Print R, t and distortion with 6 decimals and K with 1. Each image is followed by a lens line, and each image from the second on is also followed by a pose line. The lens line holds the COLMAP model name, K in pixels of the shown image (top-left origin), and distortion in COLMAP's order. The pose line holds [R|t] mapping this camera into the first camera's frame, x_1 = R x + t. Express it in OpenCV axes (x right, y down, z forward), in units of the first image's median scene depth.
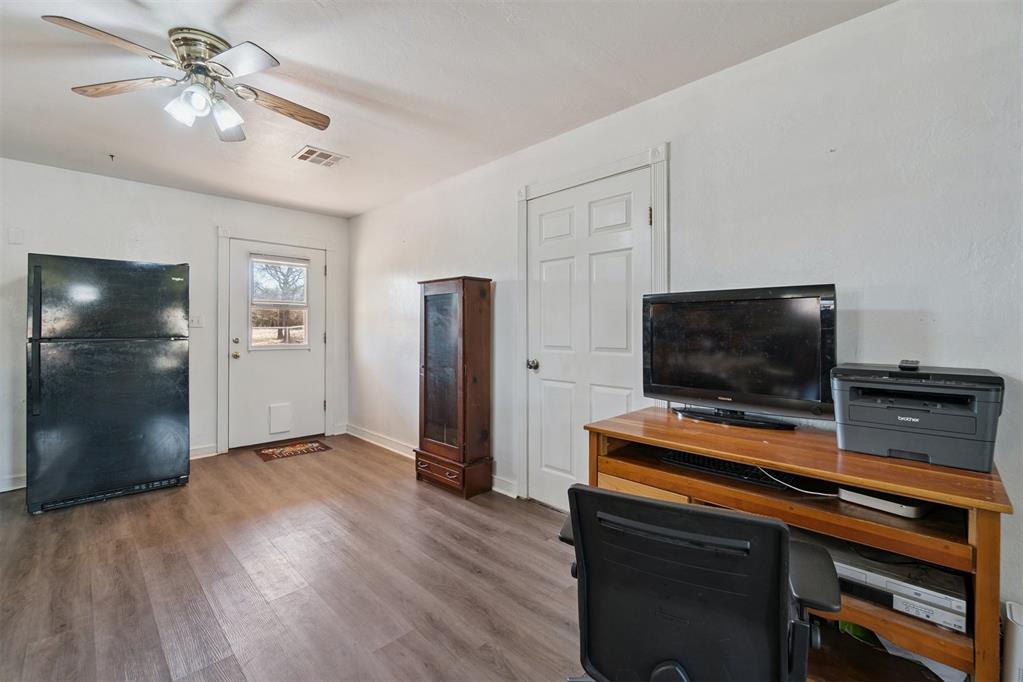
lens RADIAL K [[441.8, 0, 508.9], [0, 441.8, 325.6], [0, 0, 1]] dist [-0.004101, 0.000561]
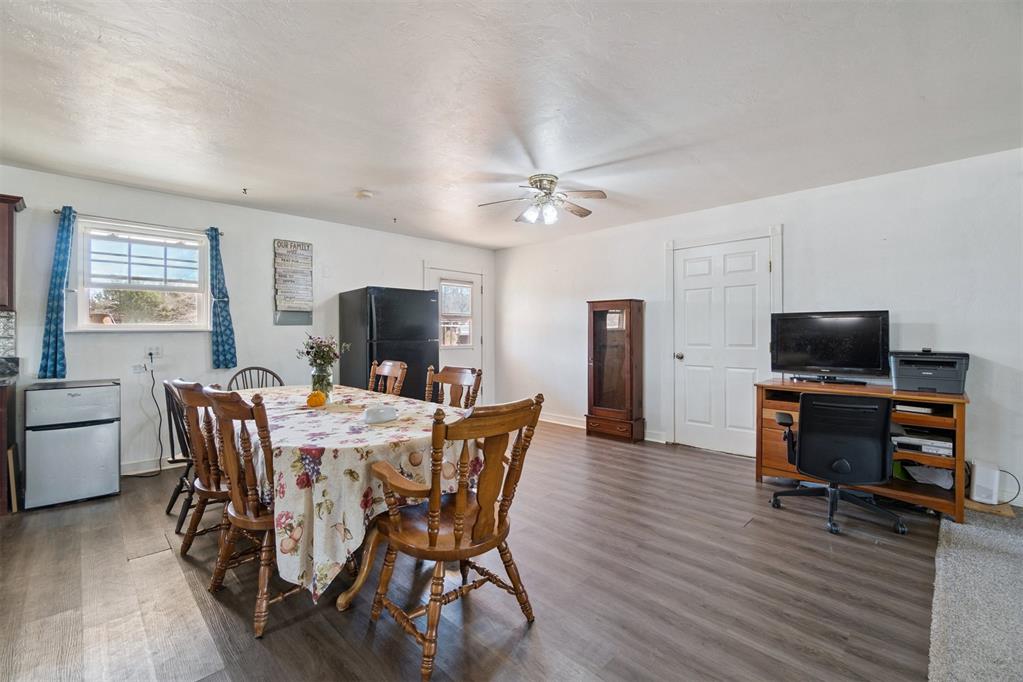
lens RADIAL K [[441.8, 0, 507.4], [0, 441.8, 330.9], [0, 0, 1]] dist [-0.004101, 0.000561]
pose [[0.999998, -0.001941, -0.000459, -0.701497], [0.001942, 0.999997, 0.001613, -0.005109], [0.000456, -0.001613, 0.999999, -0.708650]]
